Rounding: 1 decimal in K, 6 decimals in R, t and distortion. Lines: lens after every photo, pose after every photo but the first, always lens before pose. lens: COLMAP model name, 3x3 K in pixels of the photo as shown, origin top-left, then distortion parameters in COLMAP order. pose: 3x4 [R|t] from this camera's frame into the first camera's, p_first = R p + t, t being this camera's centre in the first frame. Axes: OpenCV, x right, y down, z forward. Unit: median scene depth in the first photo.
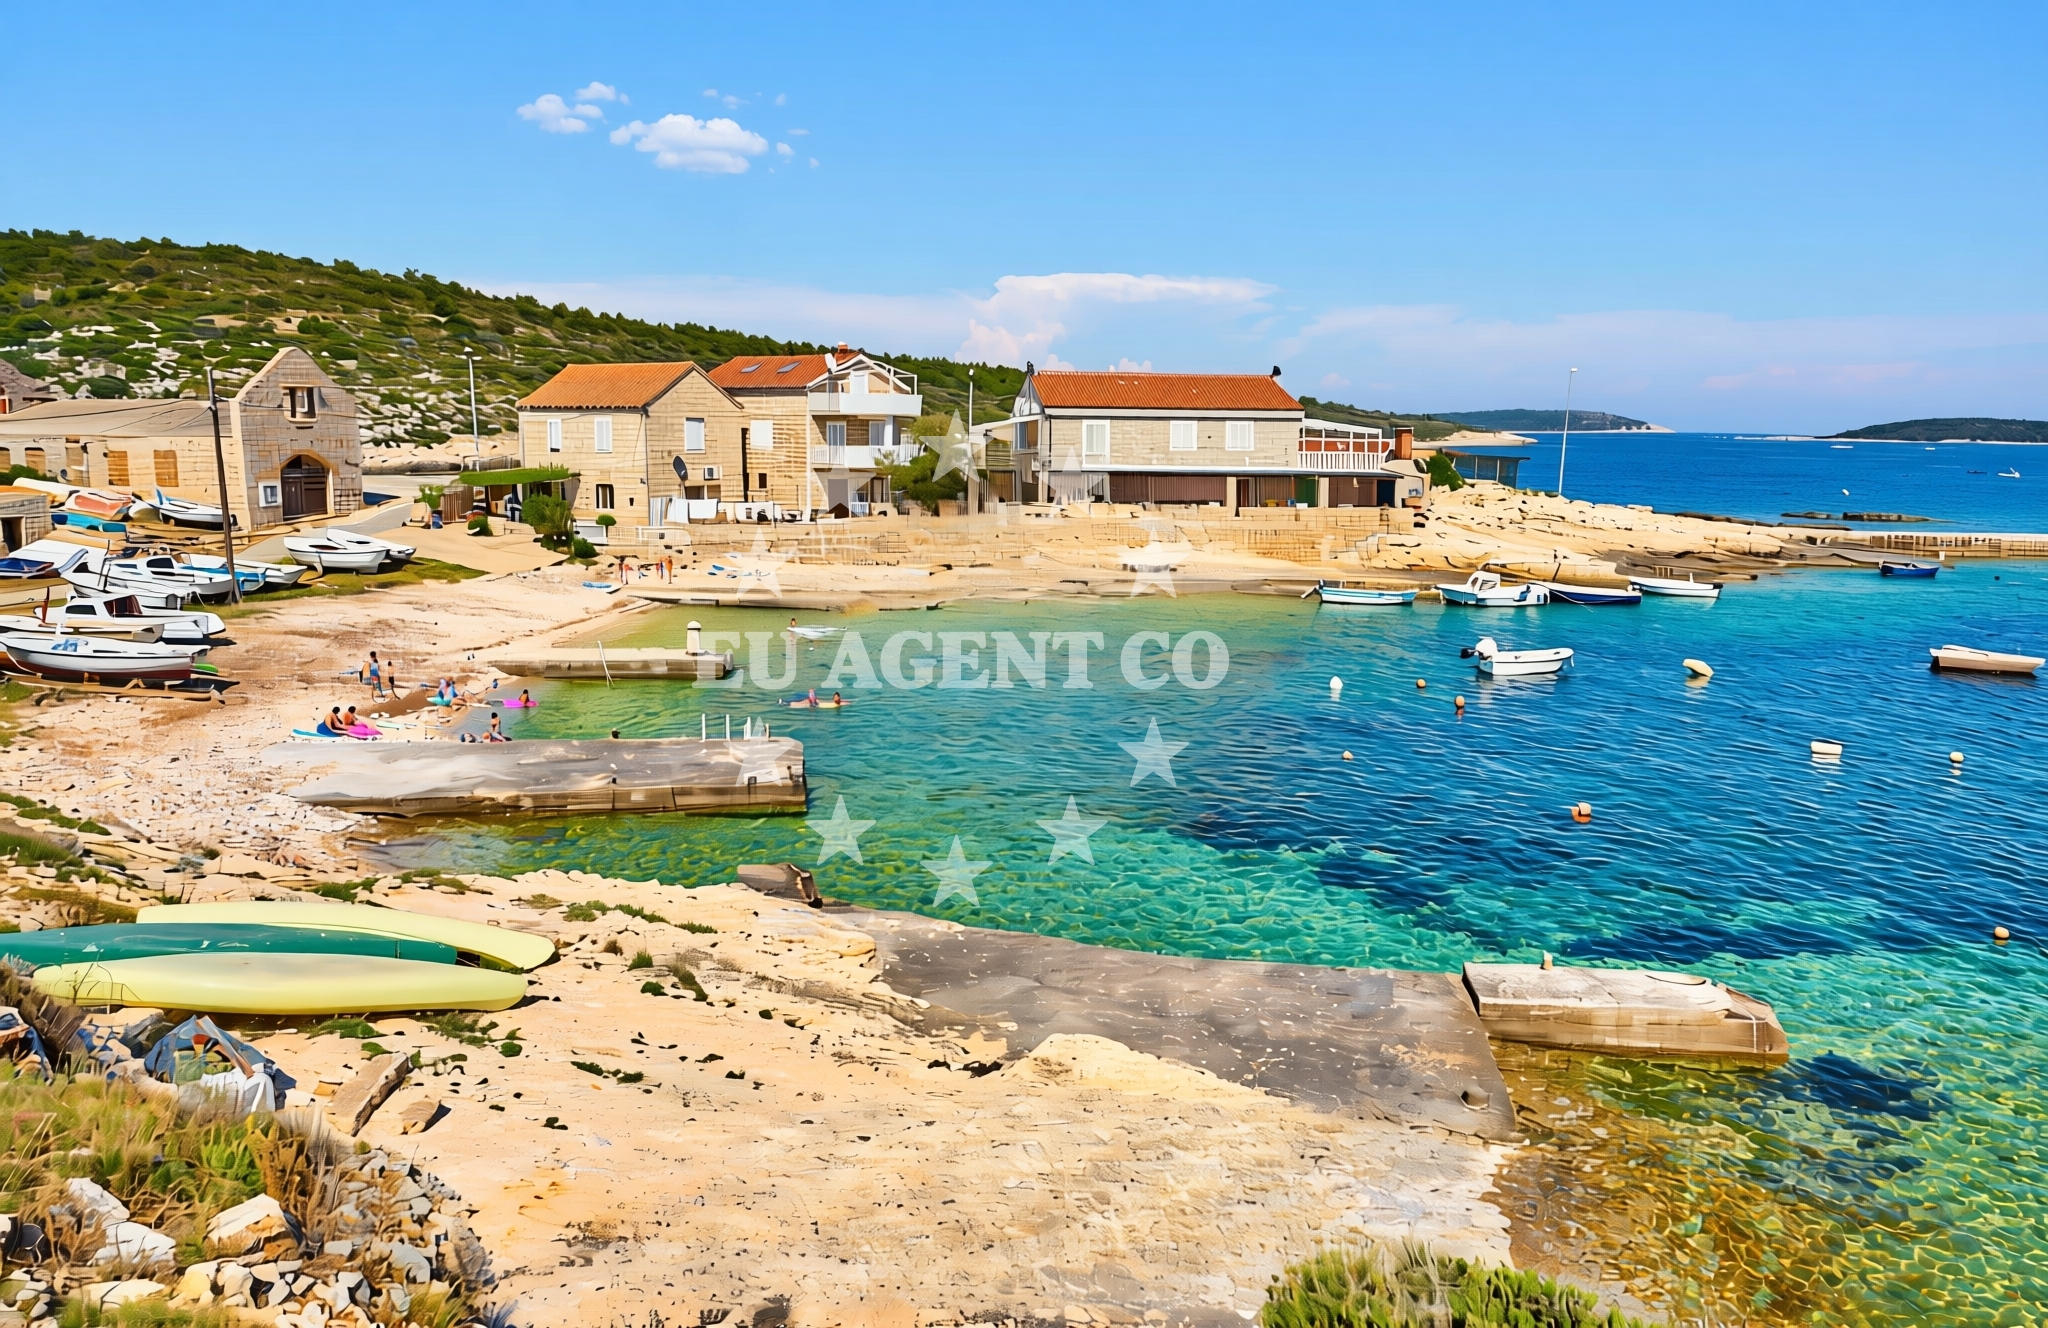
lens RADIAL K [[1285.9, 0, 1010.9], [0, 1285.9, 662.7], [0, 0, 1]] dist [0.000613, -0.002501]
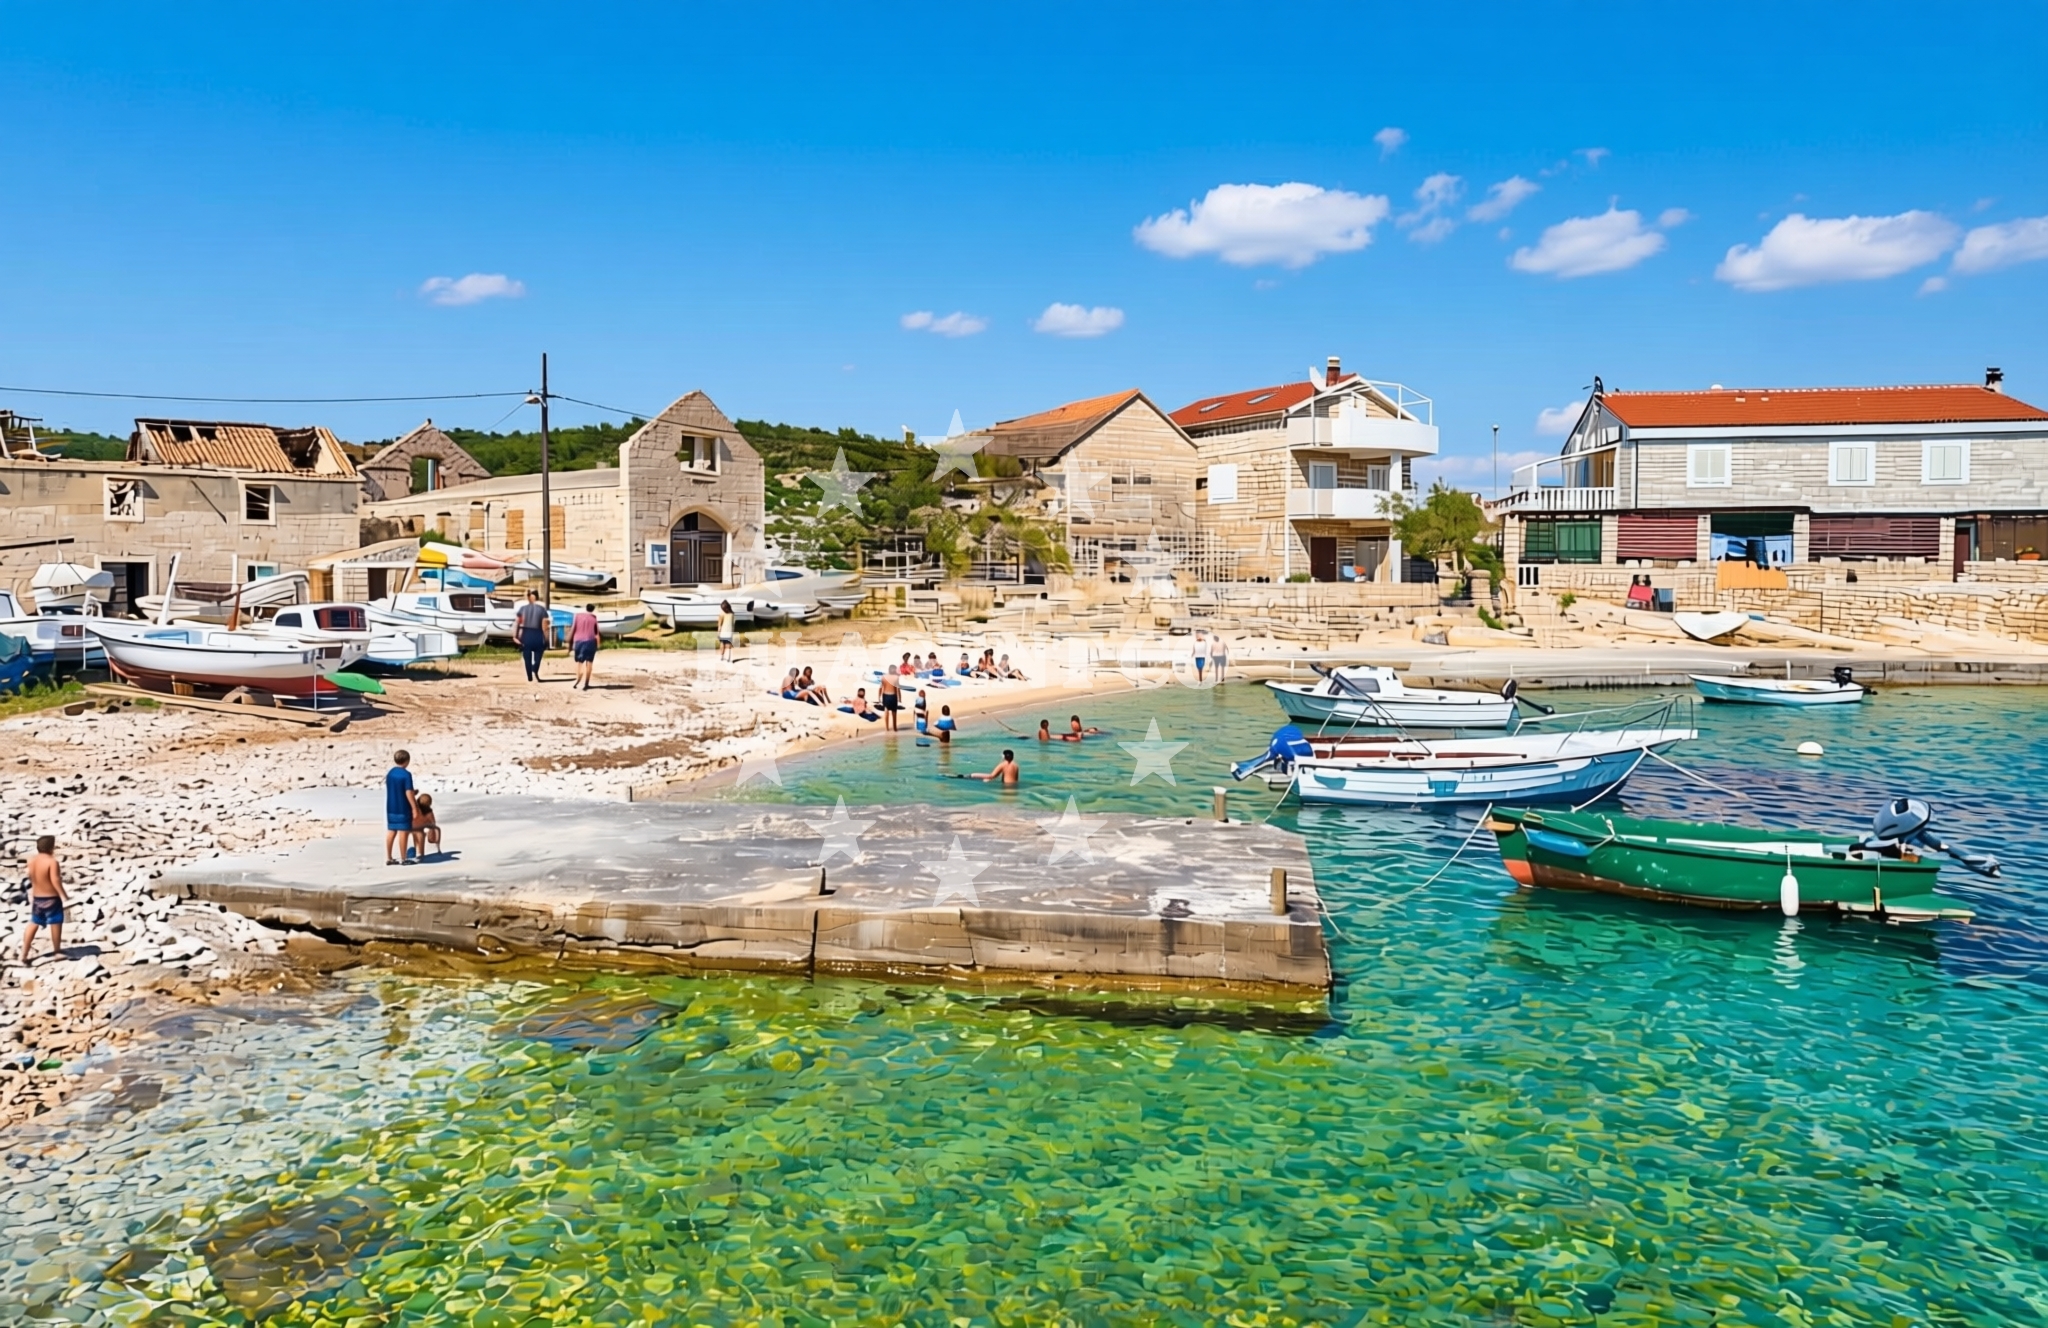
lens RADIAL K [[1285.9, 0, 1017.8], [0, 1285.9, 647.3], [0, 0, 1]] dist [0.000613, -0.002501]
pose [[0.940351, 0.000925, -0.340205, -0.053748], [-0.047551, 0.990537, -0.128743, 0.029255], [0.336867, 0.137241, 0.931497, 0.280953]]
